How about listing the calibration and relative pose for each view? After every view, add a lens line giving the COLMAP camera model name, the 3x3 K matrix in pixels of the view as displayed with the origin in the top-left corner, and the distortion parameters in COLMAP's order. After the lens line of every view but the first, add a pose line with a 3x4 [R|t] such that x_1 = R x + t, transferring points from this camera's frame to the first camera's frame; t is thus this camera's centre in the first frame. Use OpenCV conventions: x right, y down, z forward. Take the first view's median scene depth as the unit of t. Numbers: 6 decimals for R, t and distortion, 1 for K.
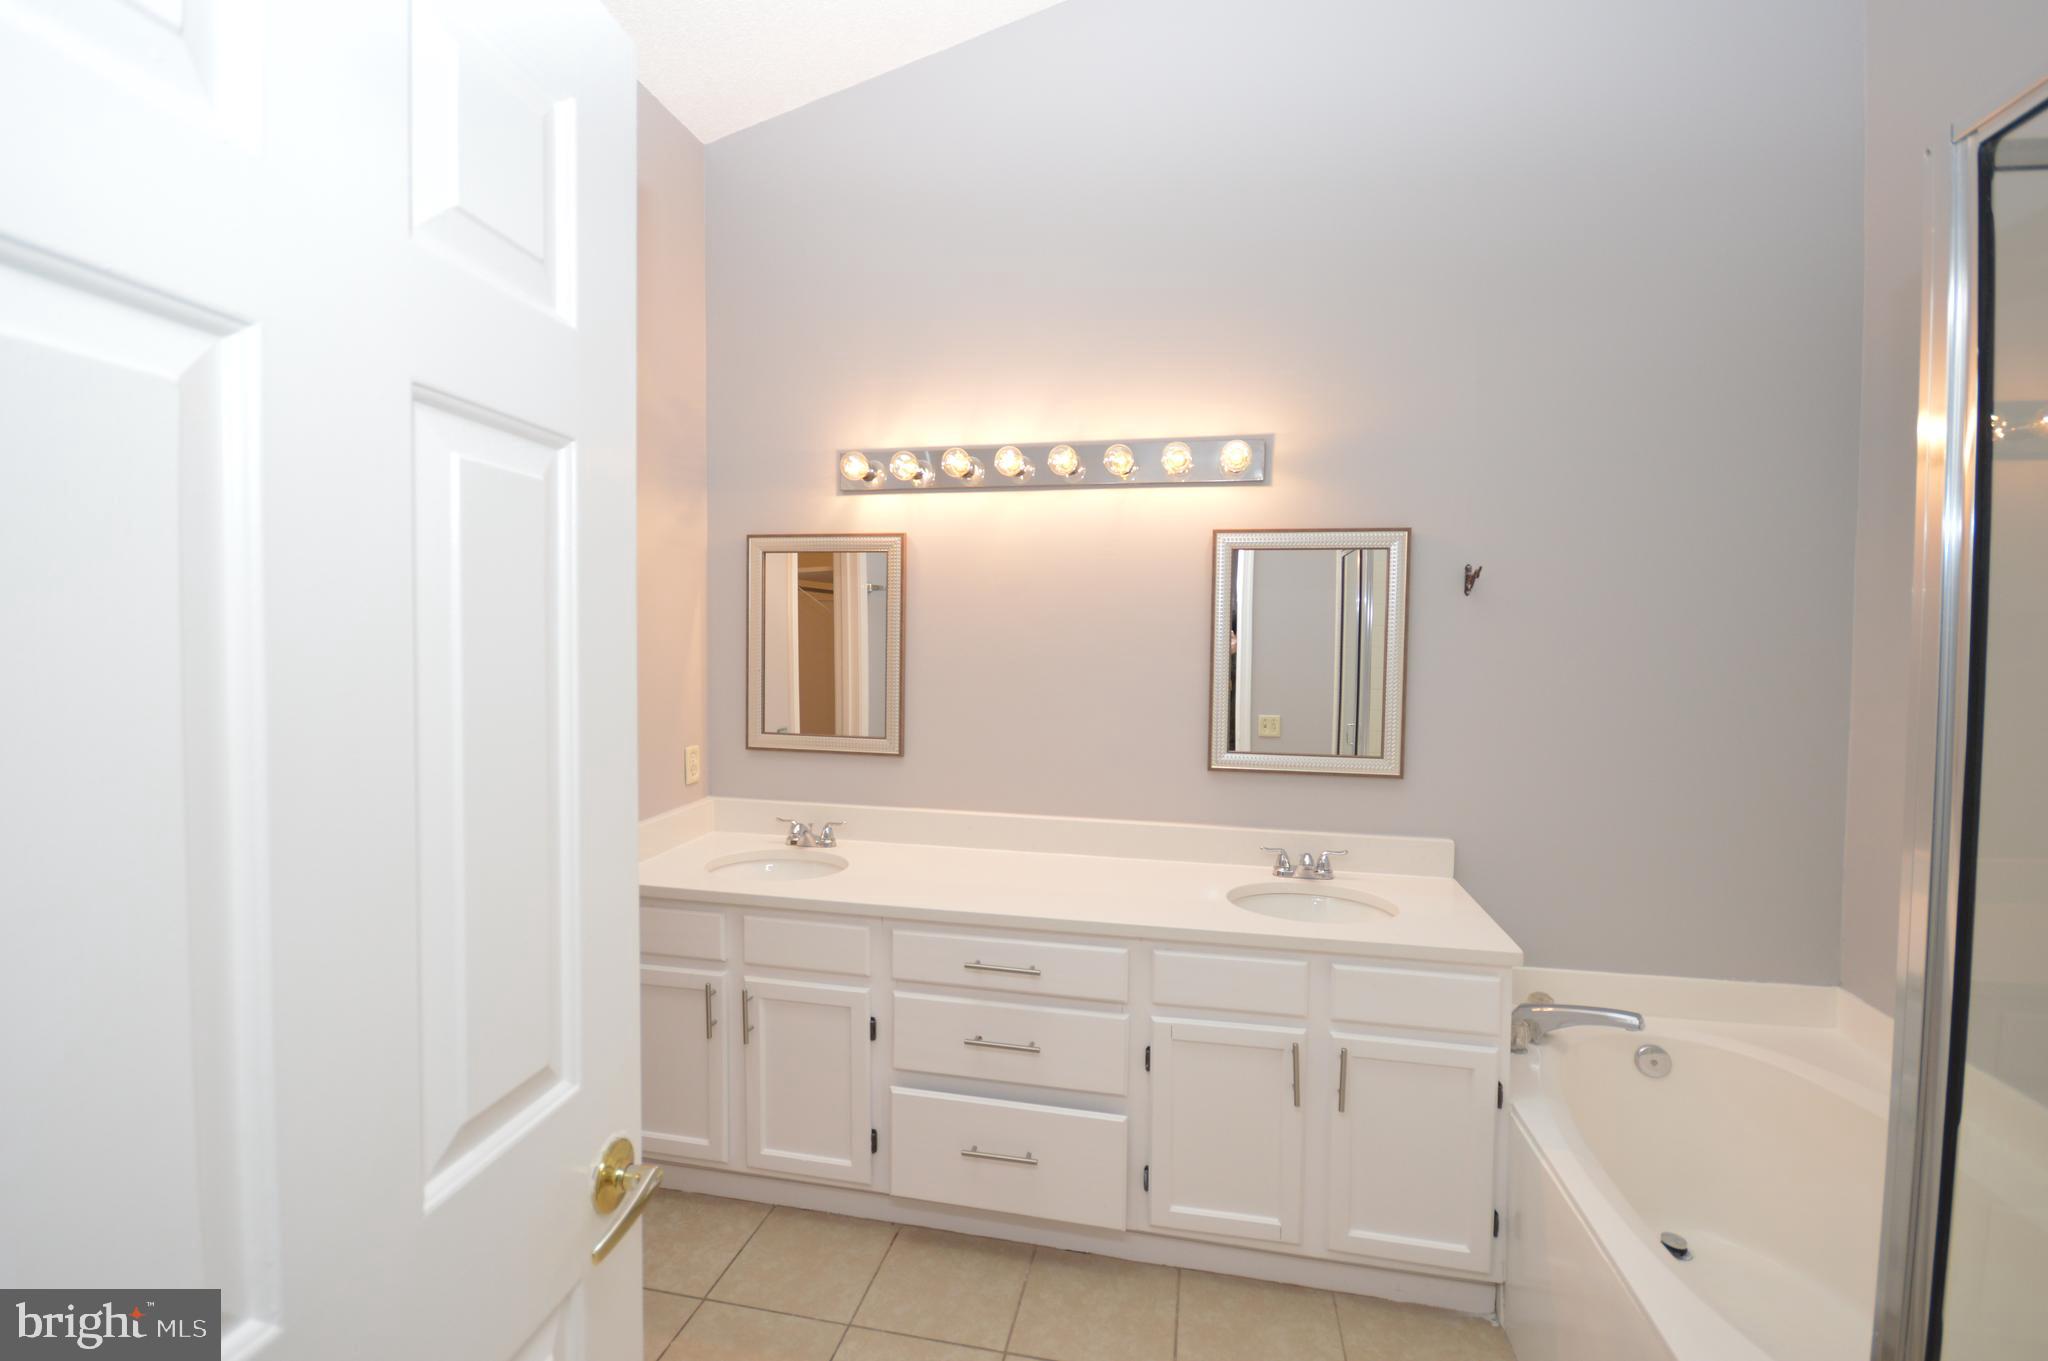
lens RADIAL K [[925.6, 0, 1017.4], [0, 925.6, 673.7], [0, 0, 1]] dist [0.015289, -0.000338]
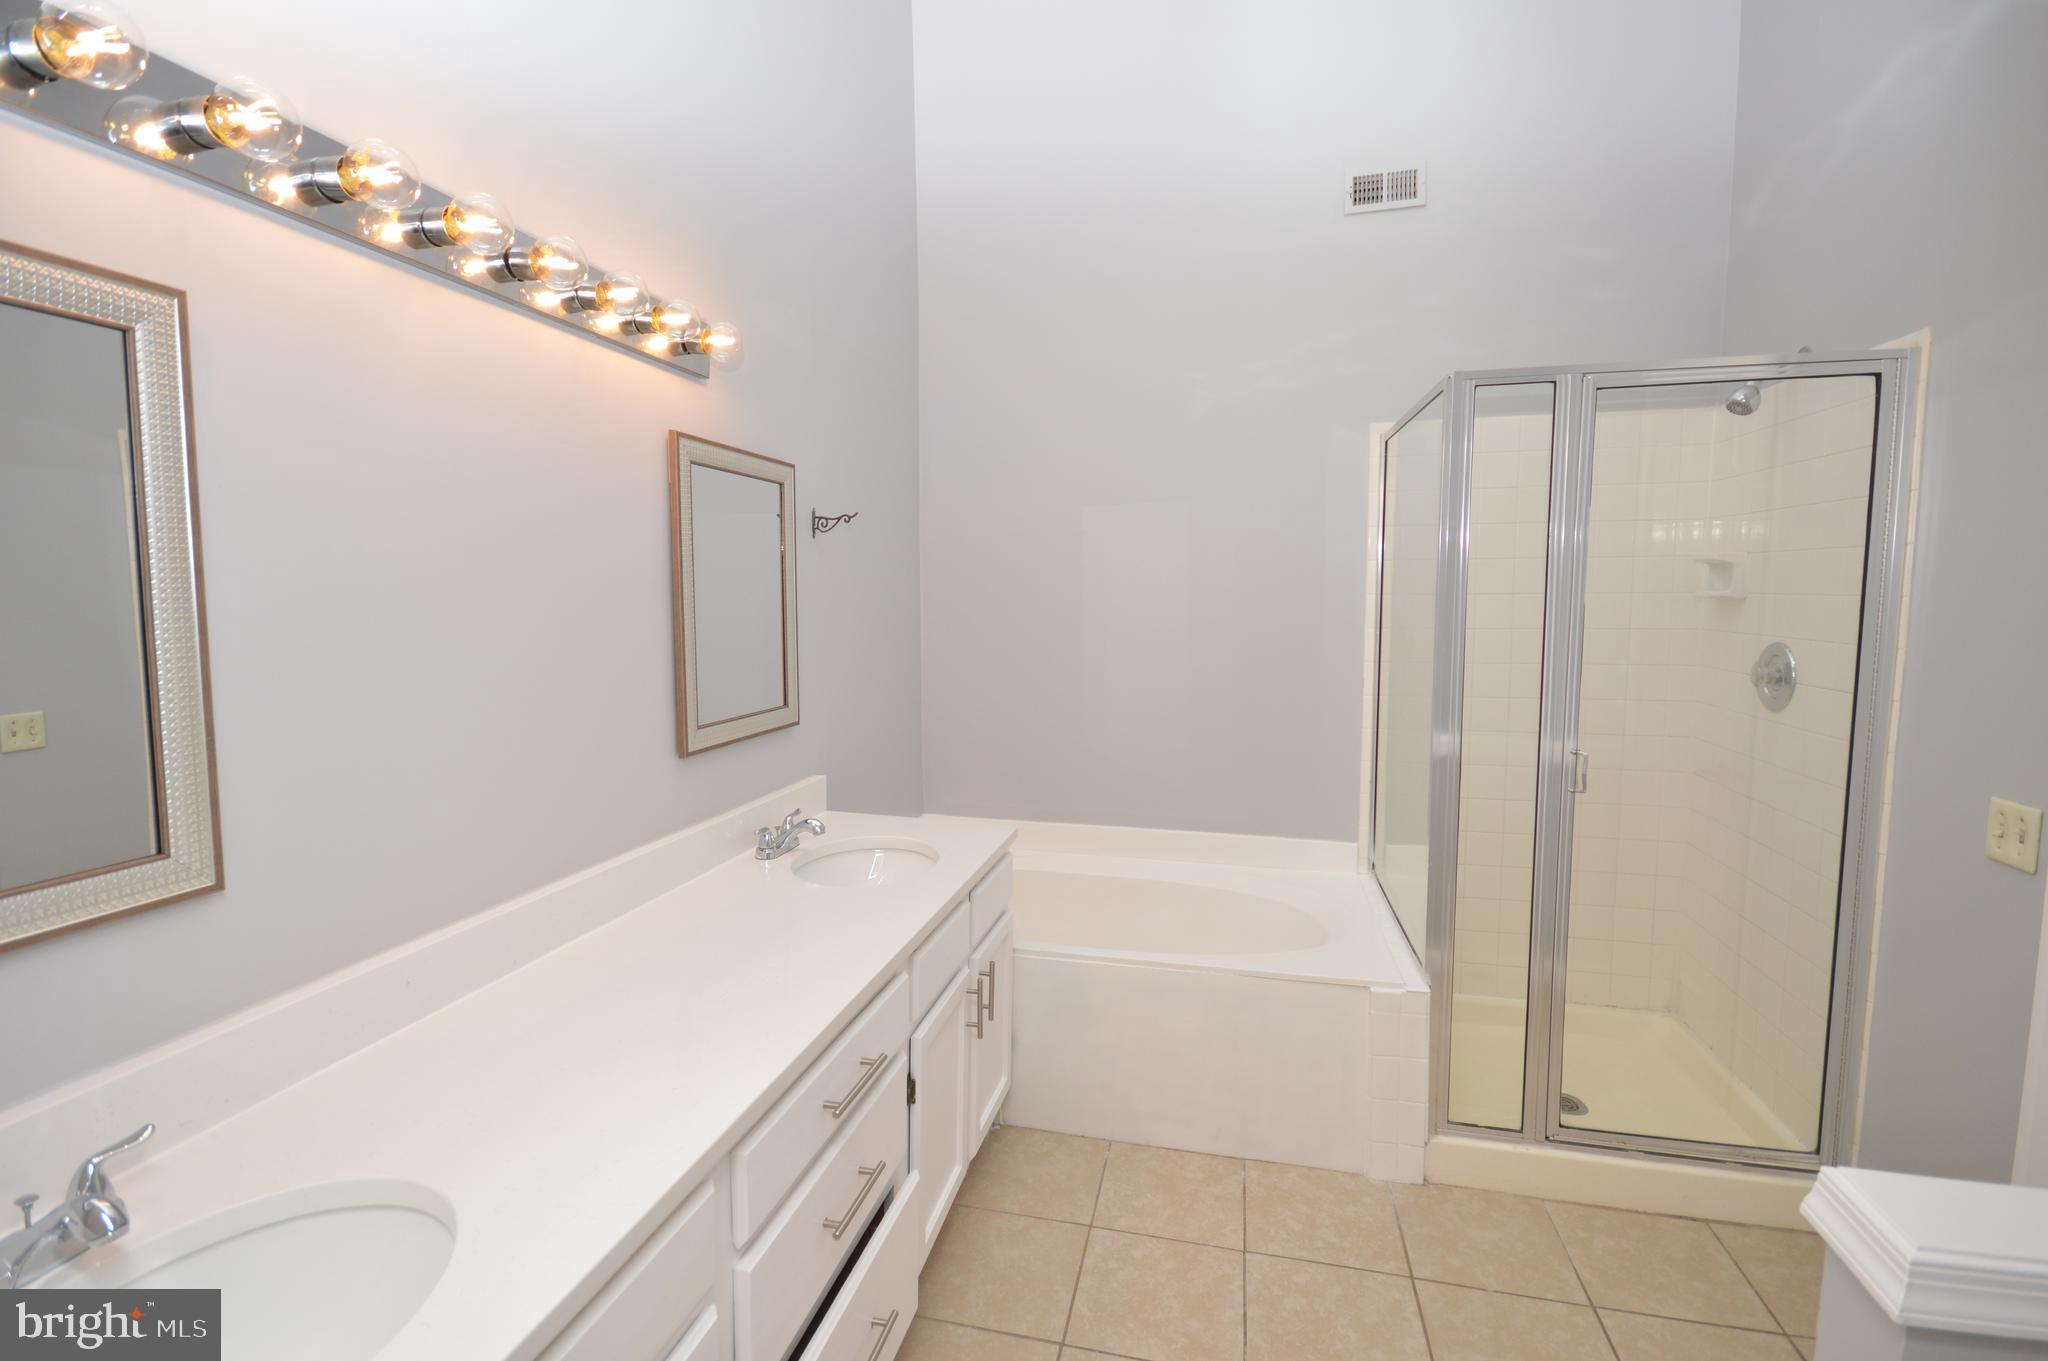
lens RADIAL K [[915.9, 0, 1035.8], [0, 915.9, 663.6], [0, 0, 1]] dist [-0.001251, -0.004521]
pose [[0.019424, -0.088726, 0.995867, -0.628650], [0.034668, 0.995515, 0.088019, -0.030839], [-0.999210, 0.032815, 0.022412, 0.855427]]
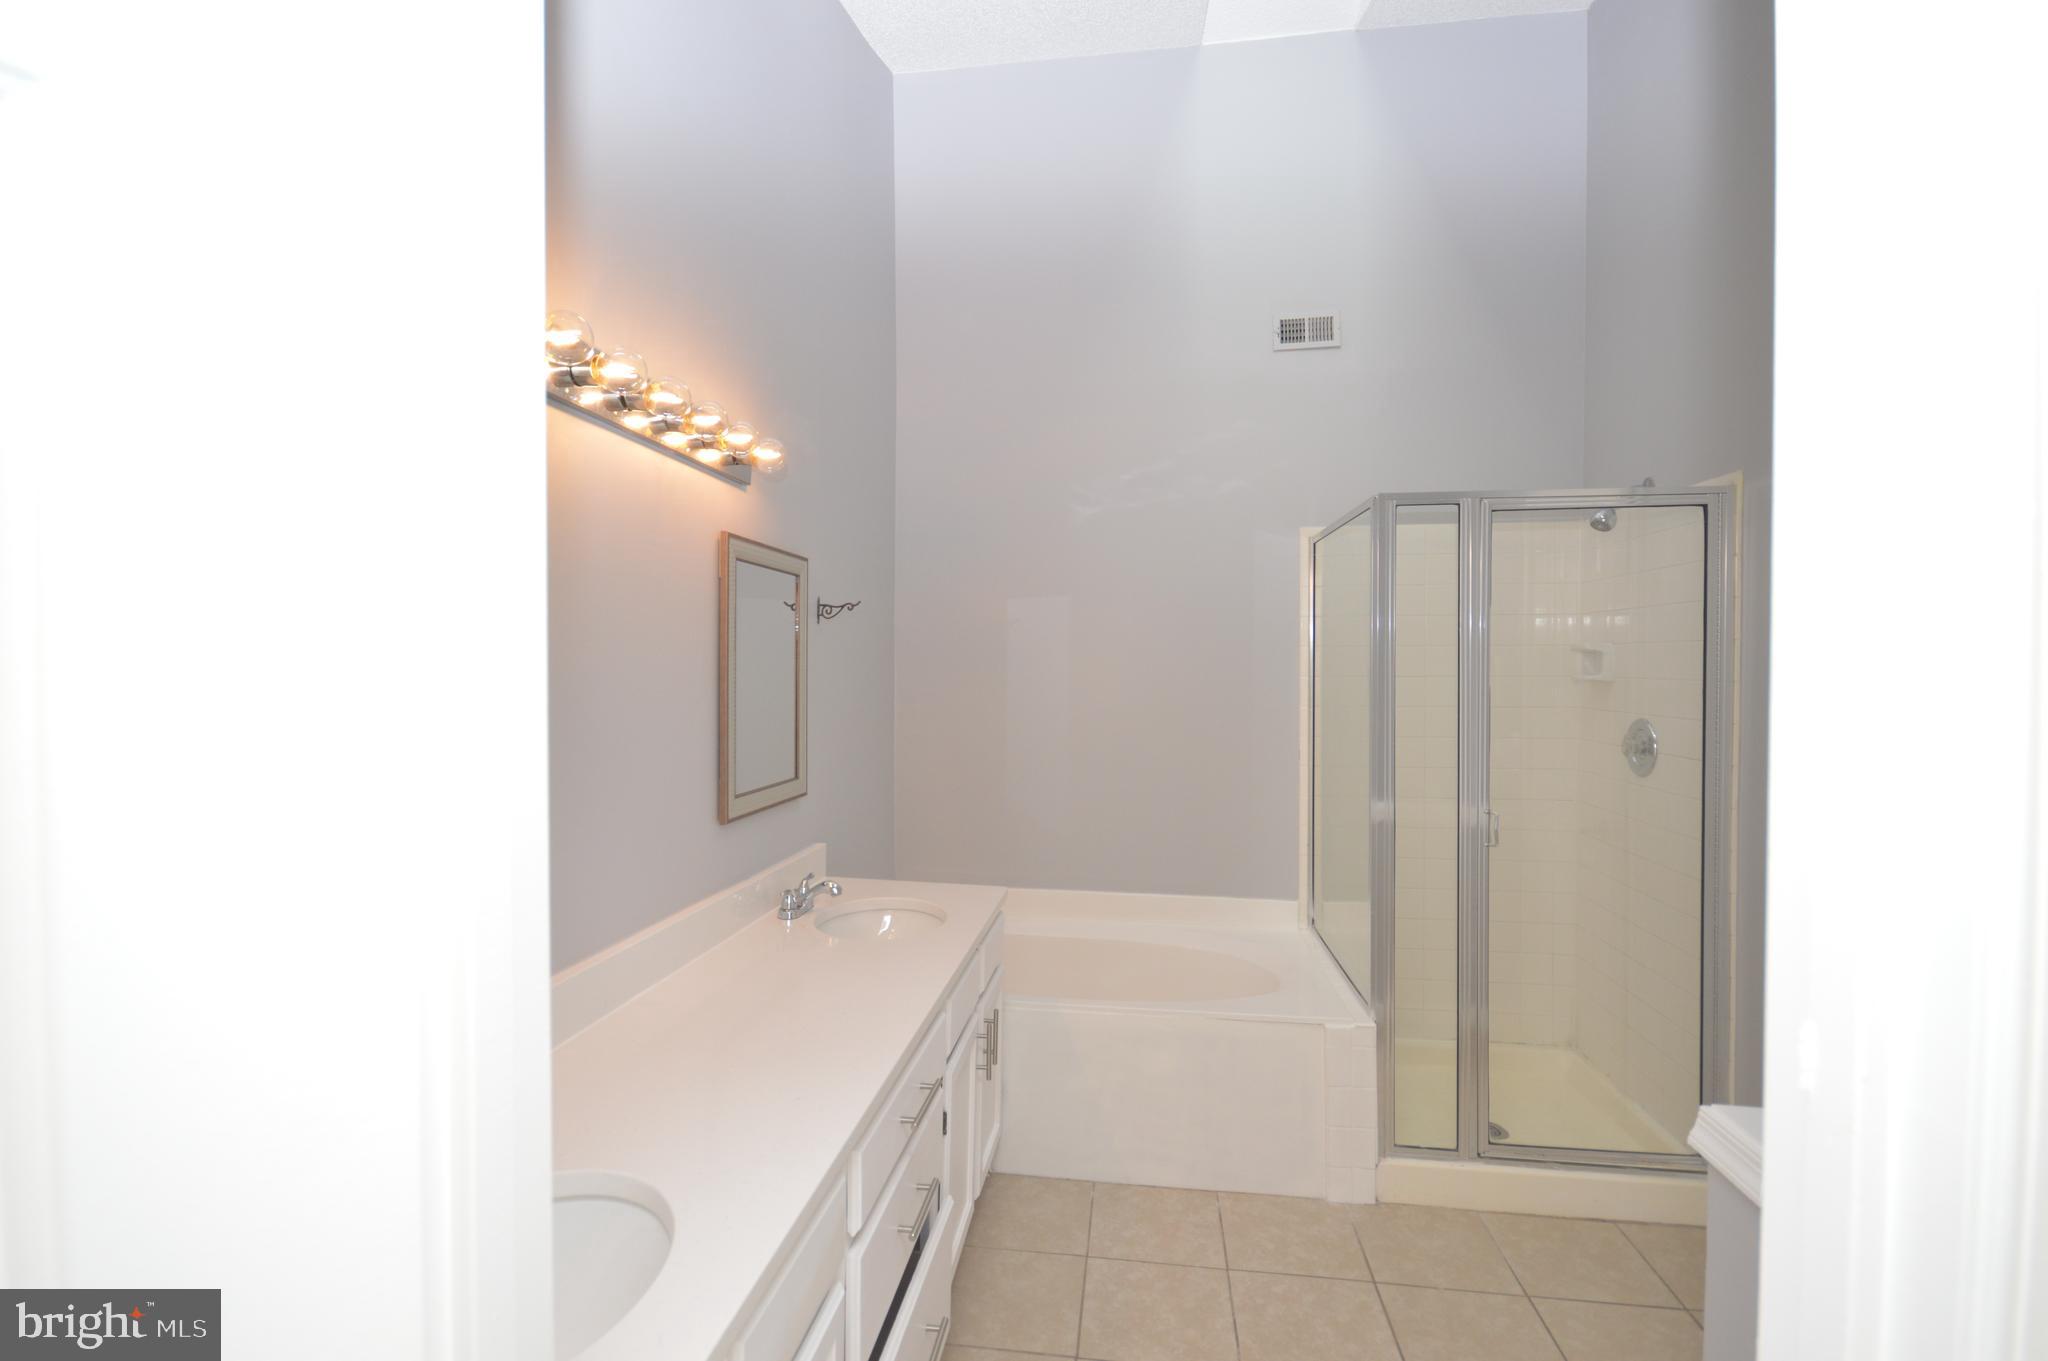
lens RADIAL K [[915.9, 0, 1036.9], [0, 915.9, 661.7], [0, 0, 1]] dist [-0.001251, -0.004521]
pose [[-0.081690, -0.003749, 0.996651, -0.761868], [0.028192, 0.999584, 0.006071, -0.044028], [-0.996259, 0.028593, -0.081550, 0.964993]]
